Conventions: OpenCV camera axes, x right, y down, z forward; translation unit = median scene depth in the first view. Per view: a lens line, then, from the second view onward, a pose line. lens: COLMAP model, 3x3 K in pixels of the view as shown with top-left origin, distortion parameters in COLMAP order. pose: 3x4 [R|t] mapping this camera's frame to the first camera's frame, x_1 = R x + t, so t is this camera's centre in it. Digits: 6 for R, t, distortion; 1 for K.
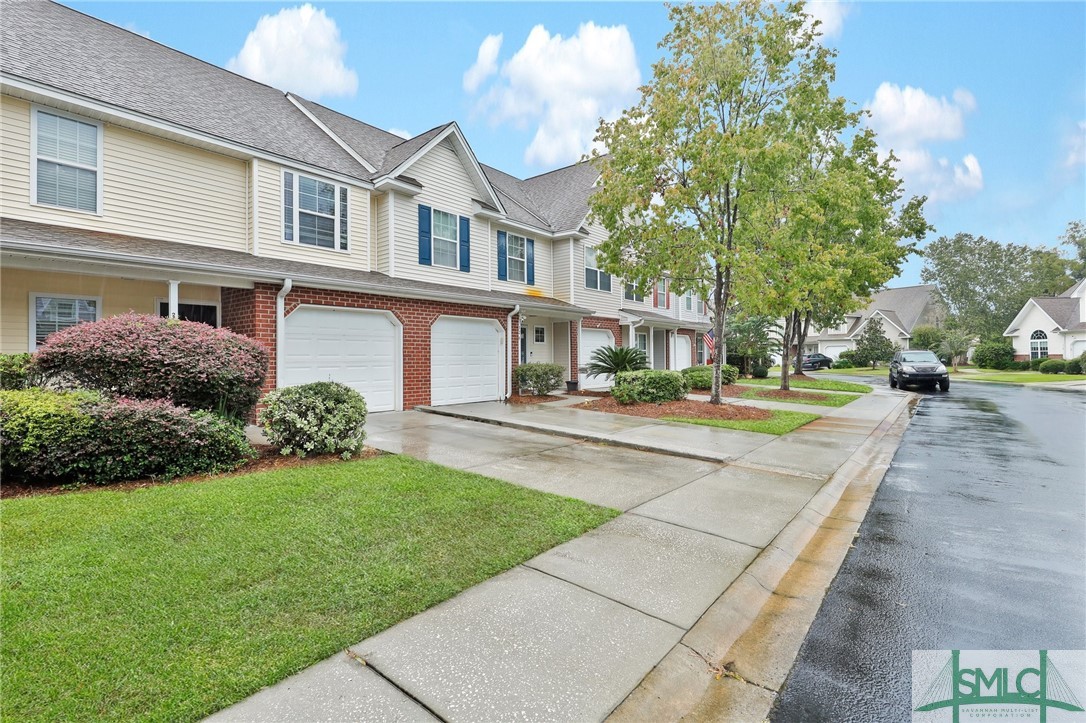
lens RADIAL K [[494.6, 0, 543.6], [0, 494.6, 357.7], [0, 0, 1]] dist [-0.000875, -0.000033]
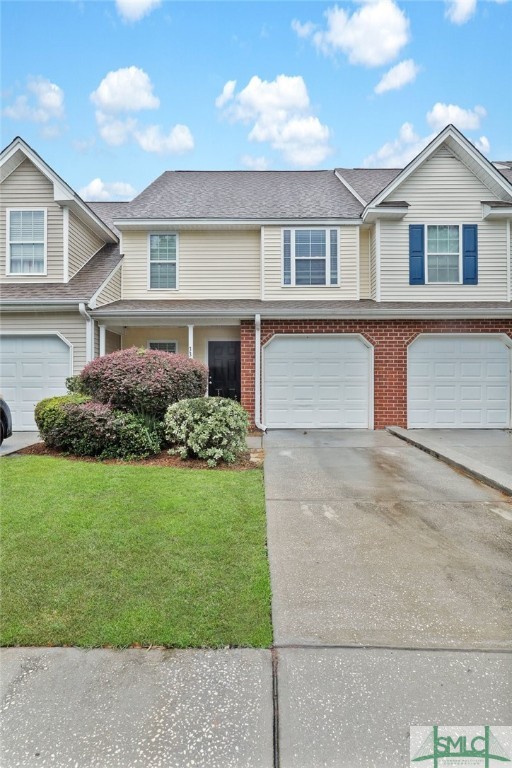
lens RADIAL K [[396.6, 0, 255.9], [0, 396.6, 382.5], [0, 0, 1]] dist [0.002517, -0.000479]
pose [[0.628518, 0.005628, -0.777775, 0.201018], [-0.003914, 0.999984, 0.004074, 0.006449], [0.777785, 0.000484, 0.628530, 0.286723]]
